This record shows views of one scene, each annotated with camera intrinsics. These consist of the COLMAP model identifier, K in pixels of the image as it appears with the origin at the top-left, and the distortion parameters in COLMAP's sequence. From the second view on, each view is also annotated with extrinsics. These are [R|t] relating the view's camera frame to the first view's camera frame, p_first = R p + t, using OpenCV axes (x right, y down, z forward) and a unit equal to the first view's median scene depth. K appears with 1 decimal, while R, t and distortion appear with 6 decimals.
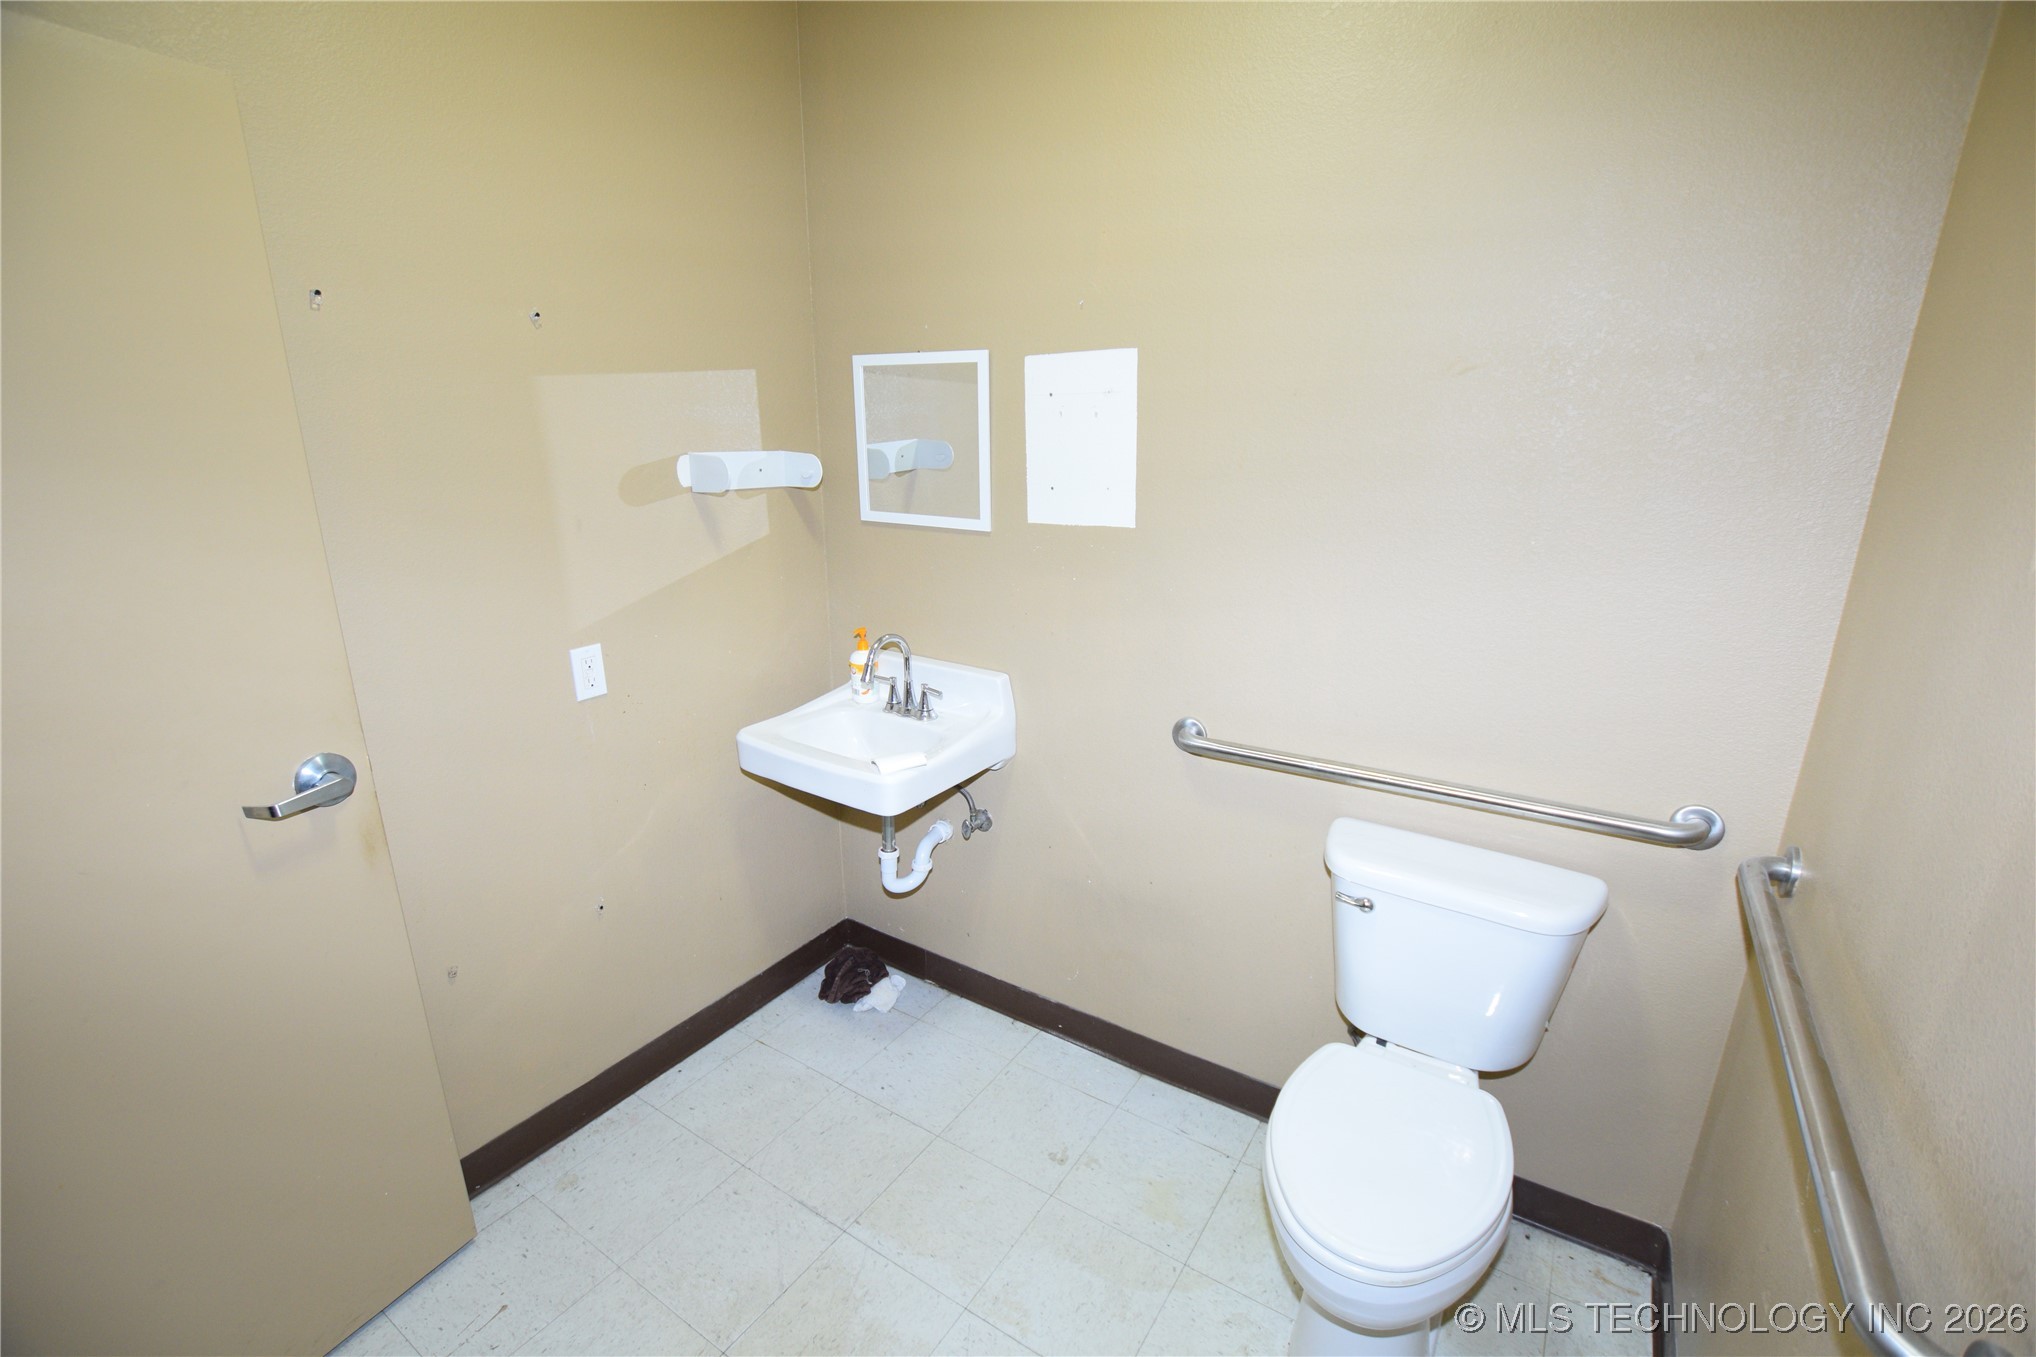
lens RADIAL K [[896.9, 0, 1016.4], [0, 896.9, 676.9], [0, 0, 1]] dist [-0.033949, 0.005183]
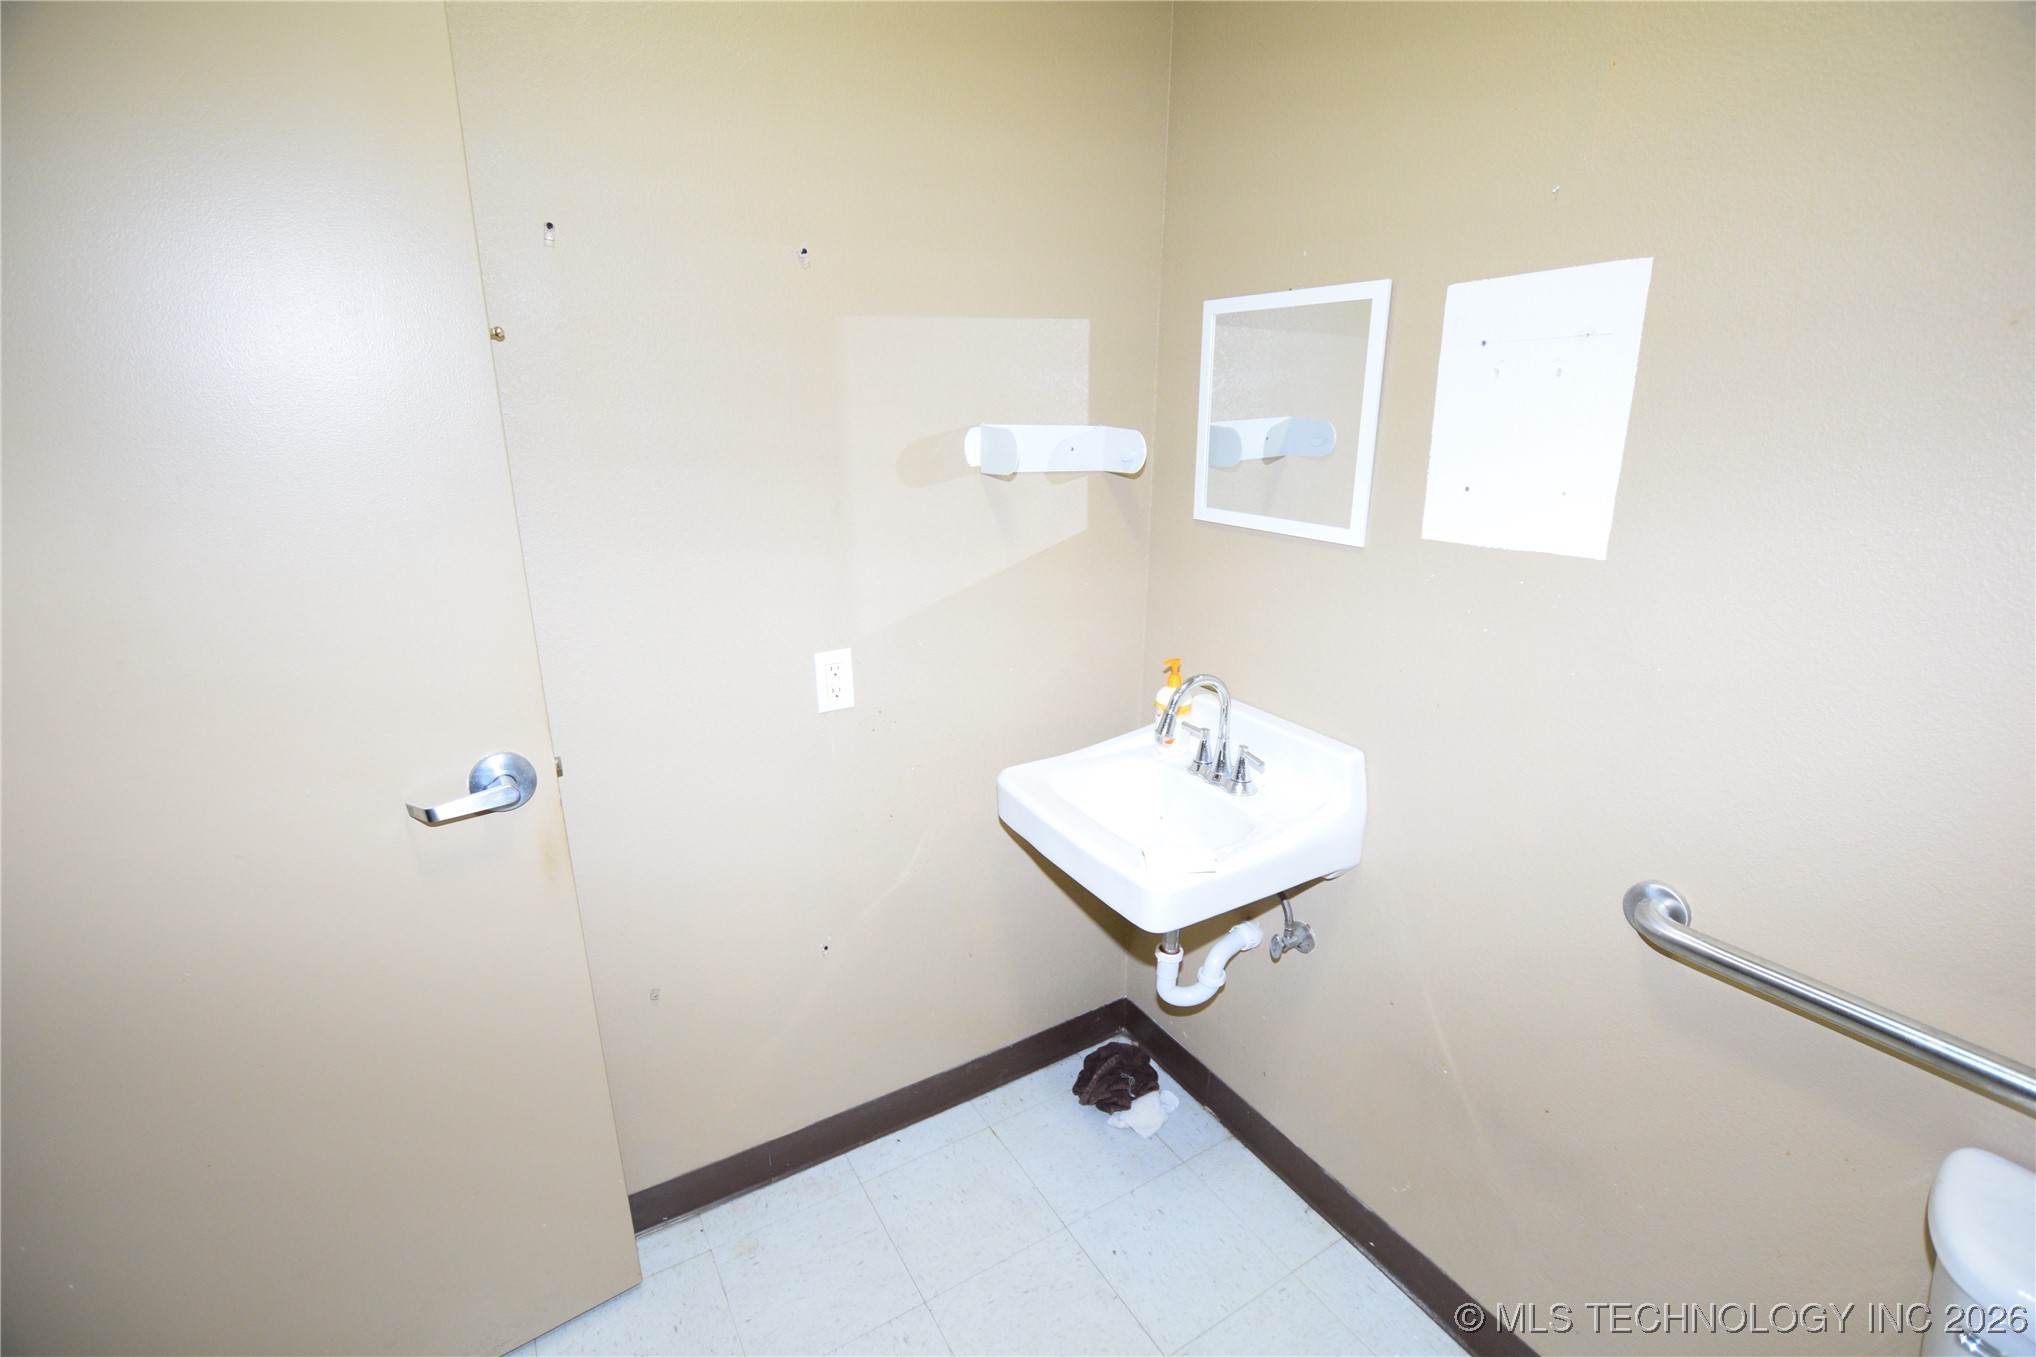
lens RADIAL K [[896.9, 0, 1021.2], [0, 896.9, 682.4], [0, 0, 1]] dist [-0.033949, 0.005183]
pose [[0.905598, 0.129727, -0.403812, 0.023350], [-0.121782, 0.991517, 0.045419, -0.056209], [0.406278, 0.008045, 0.913714, 0.255402]]
